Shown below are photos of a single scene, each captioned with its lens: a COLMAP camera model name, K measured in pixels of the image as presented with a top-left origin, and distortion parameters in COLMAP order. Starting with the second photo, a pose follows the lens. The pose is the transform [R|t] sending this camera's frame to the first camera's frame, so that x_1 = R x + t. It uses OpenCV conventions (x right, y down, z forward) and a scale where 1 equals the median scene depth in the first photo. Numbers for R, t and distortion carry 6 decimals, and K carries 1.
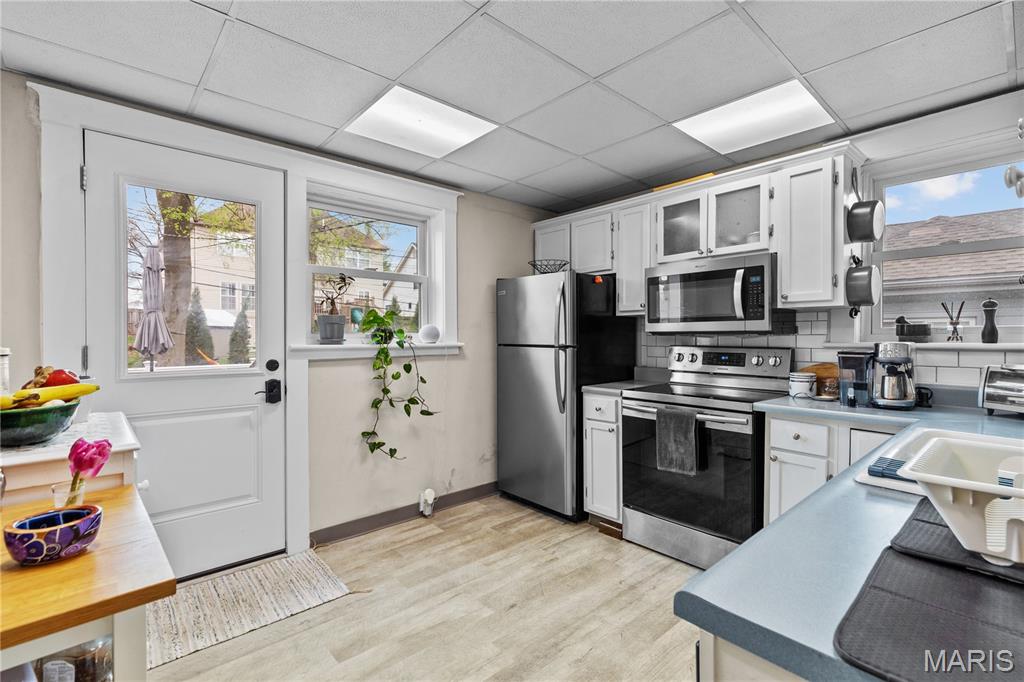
lens RADIAL K [[461.1, 0, 519.6], [0, 461.1, 341.9], [0, 0, 1]] dist [0.001319, 0.000015]
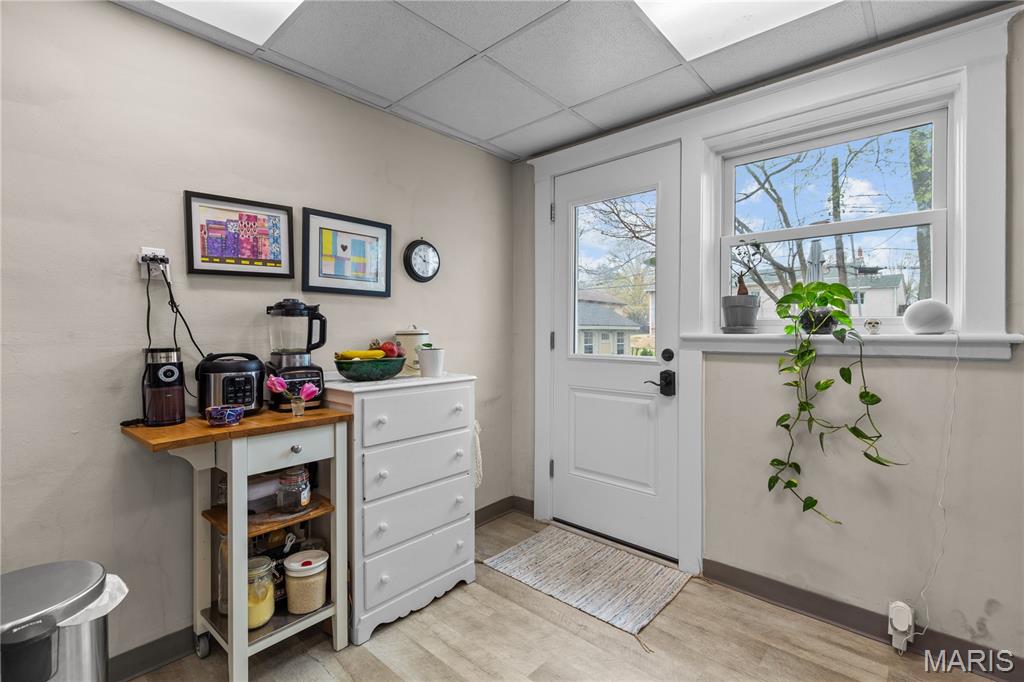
lens RADIAL K [[461.1, 0, 519.6], [0, 461.1, 331.5], [0, 0, 1]] dist [0.001319, 0.000015]
pose [[0.115580, 0.005388, -0.993284, 0.316638], [-0.010525, 0.999936, 0.004199, 0.002259], [0.993242, 0.009969, 0.115629, 0.531927]]
